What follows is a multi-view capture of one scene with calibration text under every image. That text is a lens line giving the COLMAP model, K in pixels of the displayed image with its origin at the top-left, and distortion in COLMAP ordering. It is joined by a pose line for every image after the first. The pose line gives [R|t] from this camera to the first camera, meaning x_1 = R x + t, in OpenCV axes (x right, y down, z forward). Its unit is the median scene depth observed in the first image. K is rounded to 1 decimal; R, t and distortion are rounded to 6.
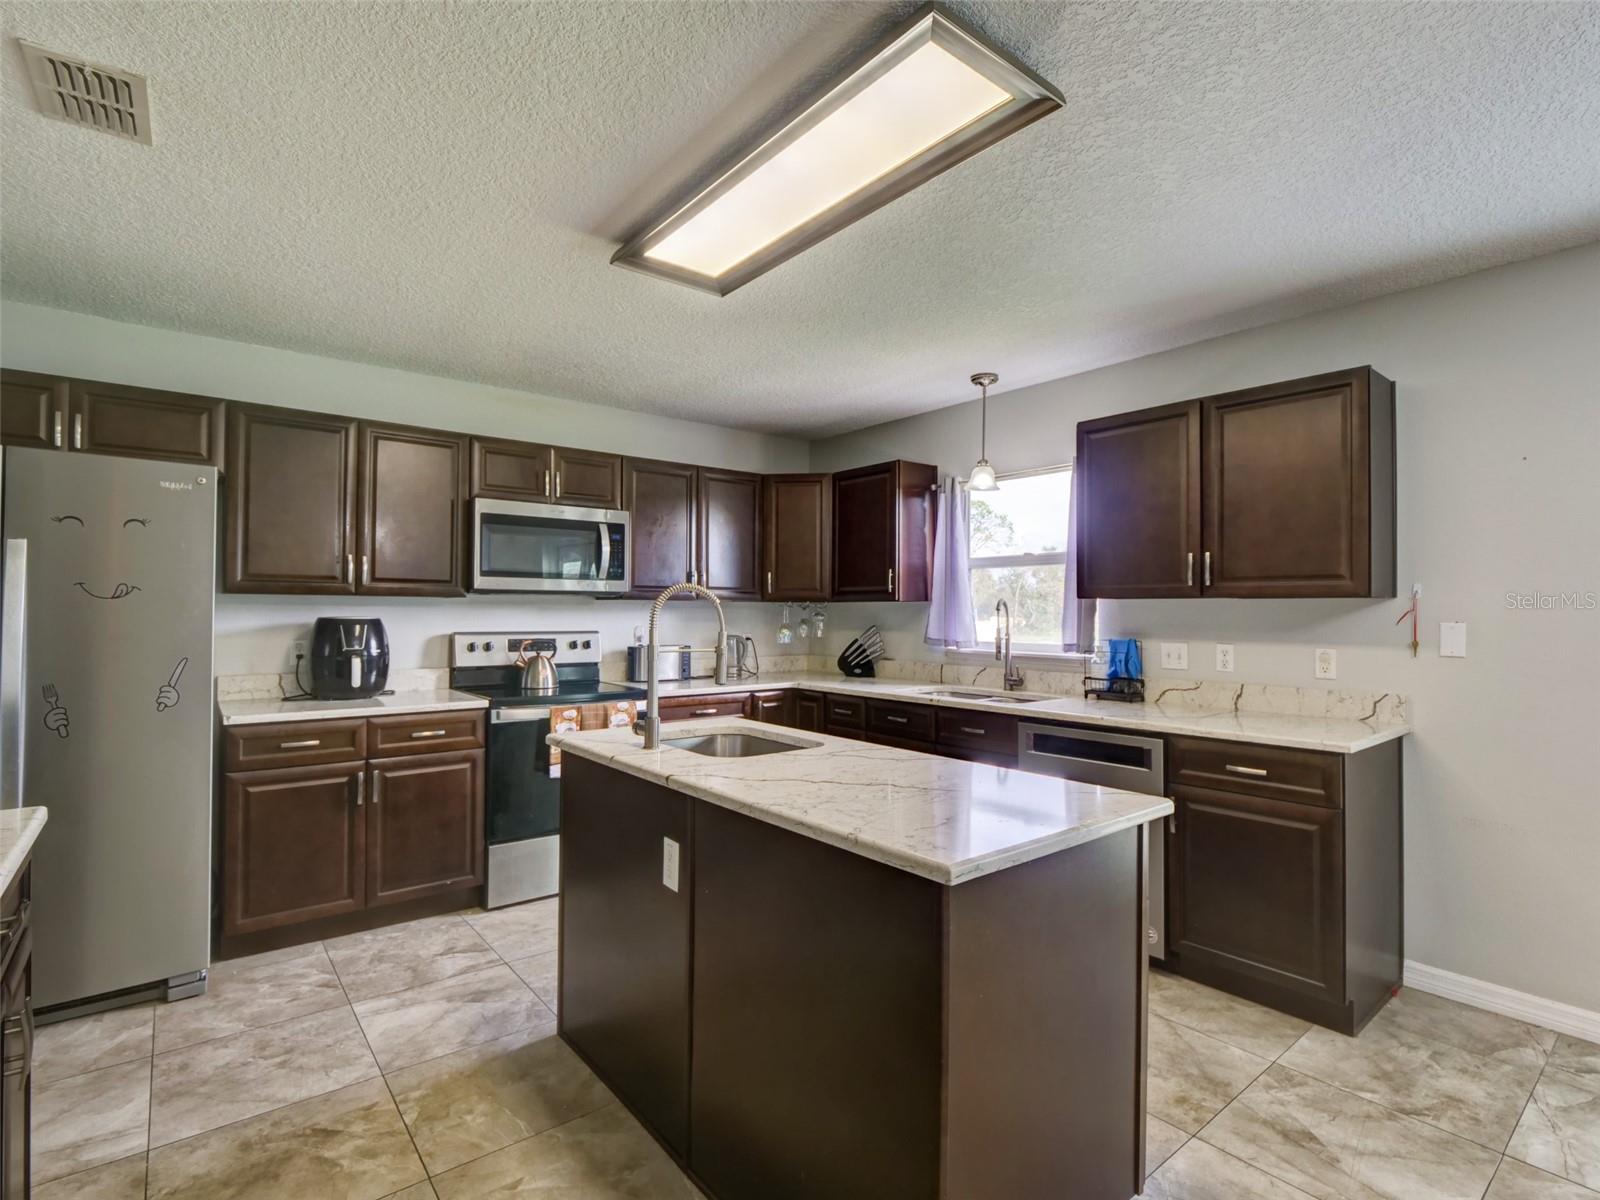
lens RADIAL K [[782.4, 0, 798.9], [0, 782.4, 600.9], [0, 0, 1]] dist [-0.015765, 0.000840]
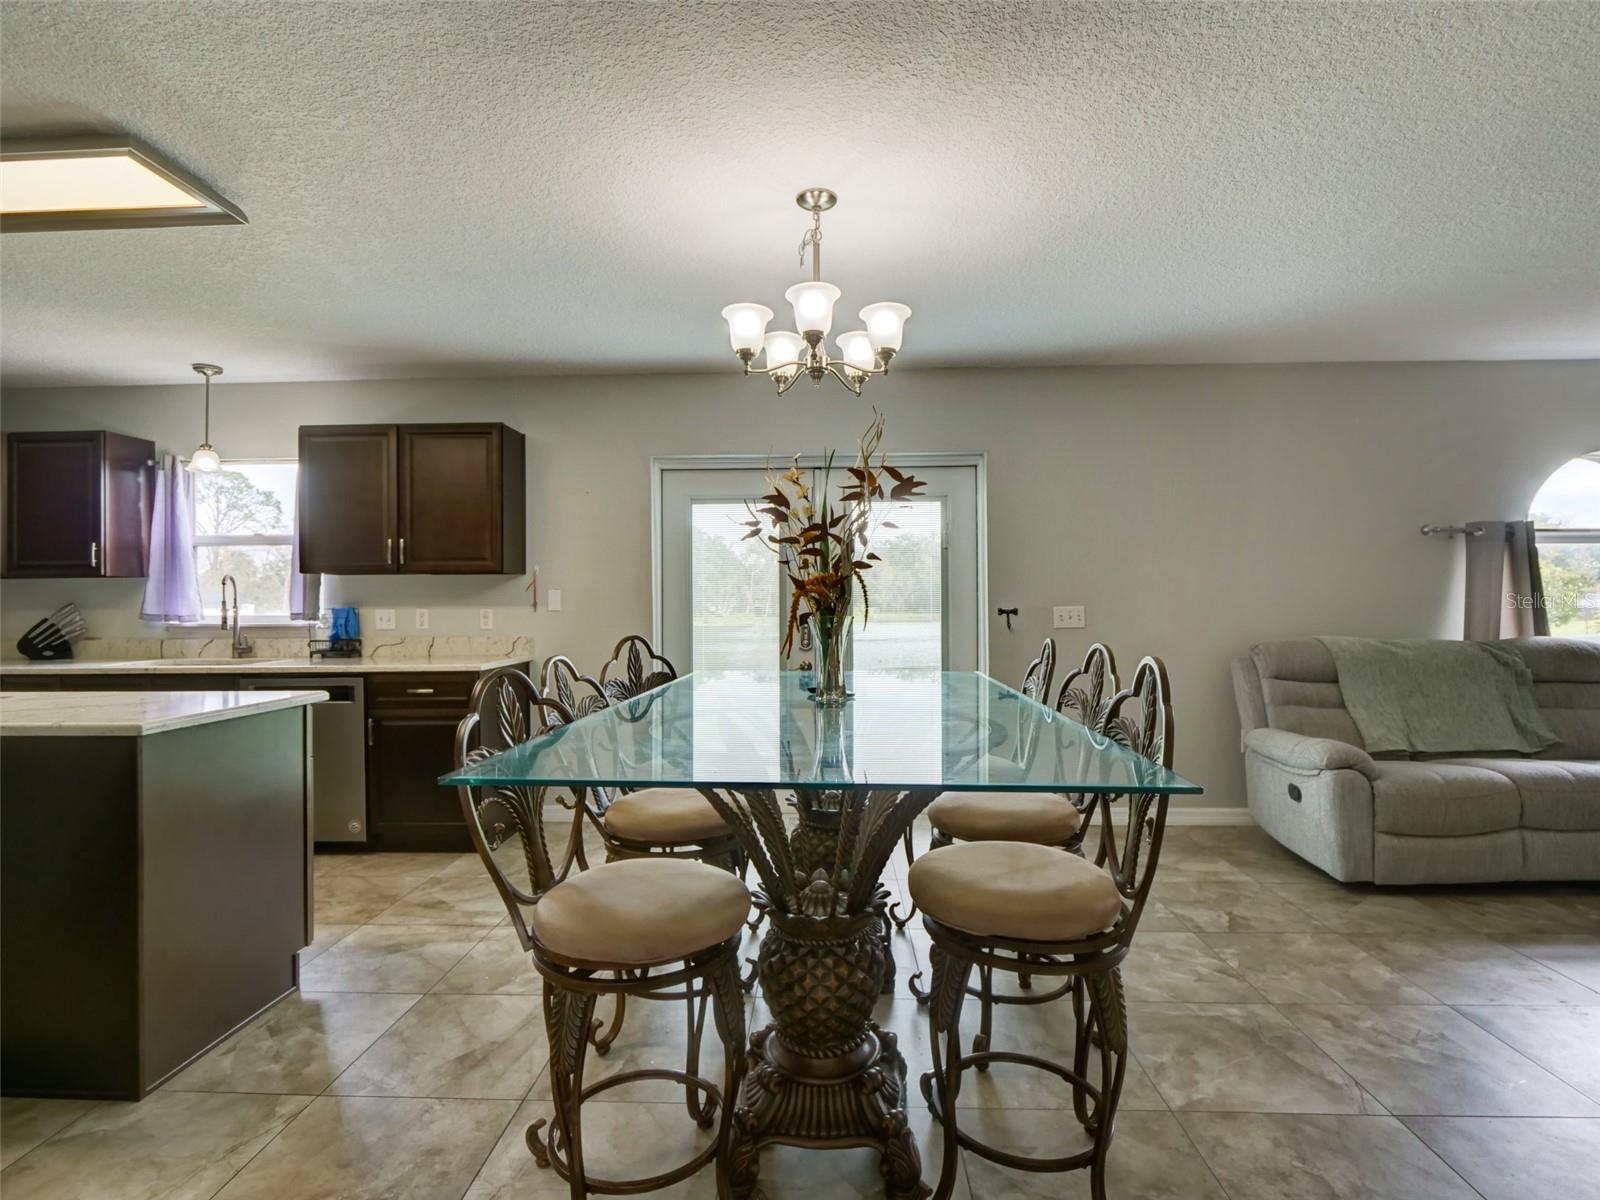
lens RADIAL K [[782.4, 0, 798.9], [0, 782.4, 600.9], [0, 0, 1]] dist [-0.015765, 0.000840]
pose [[0.657273, -0.008989, 0.753599, -0.035909], [-0.000159, 0.999927, 0.012066, 0.023237], [-0.753652, -0.008050, 0.657224, -0.337710]]
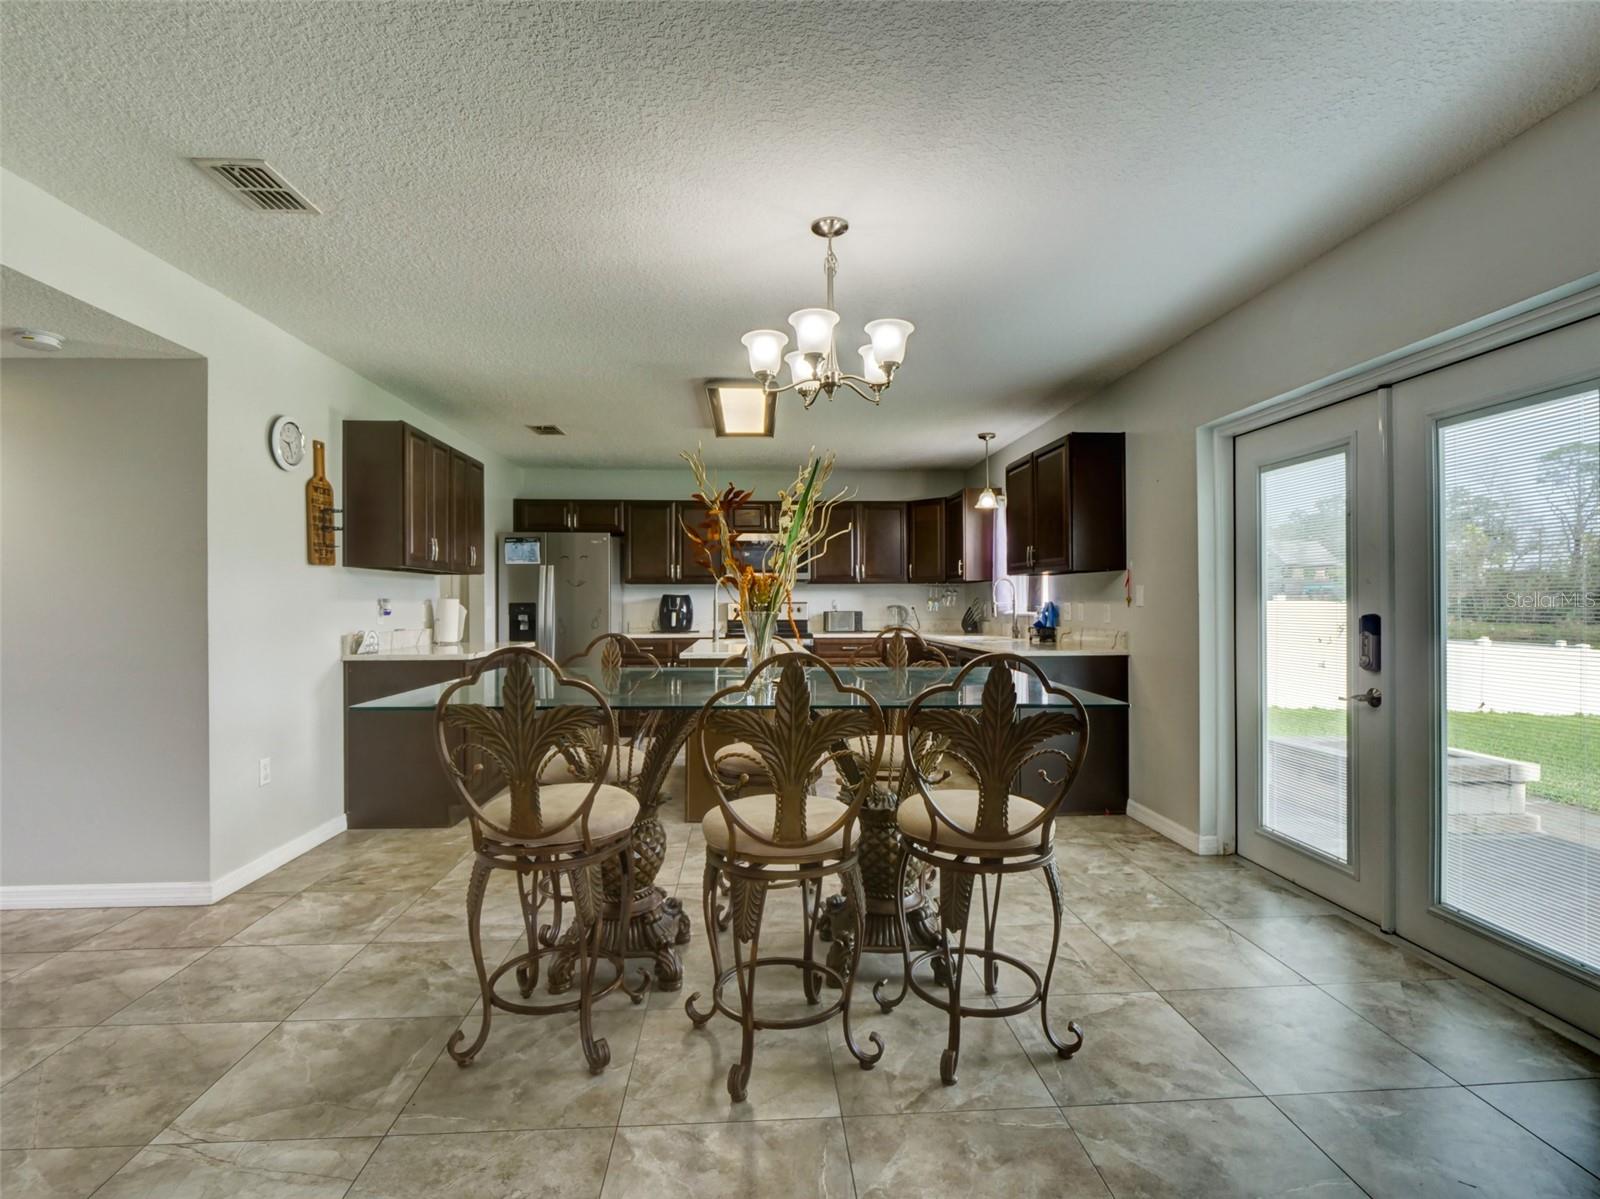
lens RADIAL K [[782.4, 0, 798.9], [0, 782.4, 600.4], [0, 0, 1]] dist [-0.015765, 0.000840]
pose [[0.817270, -0.009935, -0.576169, 0.878875], [0.016642, 0.999841, 0.006365, 0.027720], [0.576014, -0.014791, 0.817306, -0.520139]]
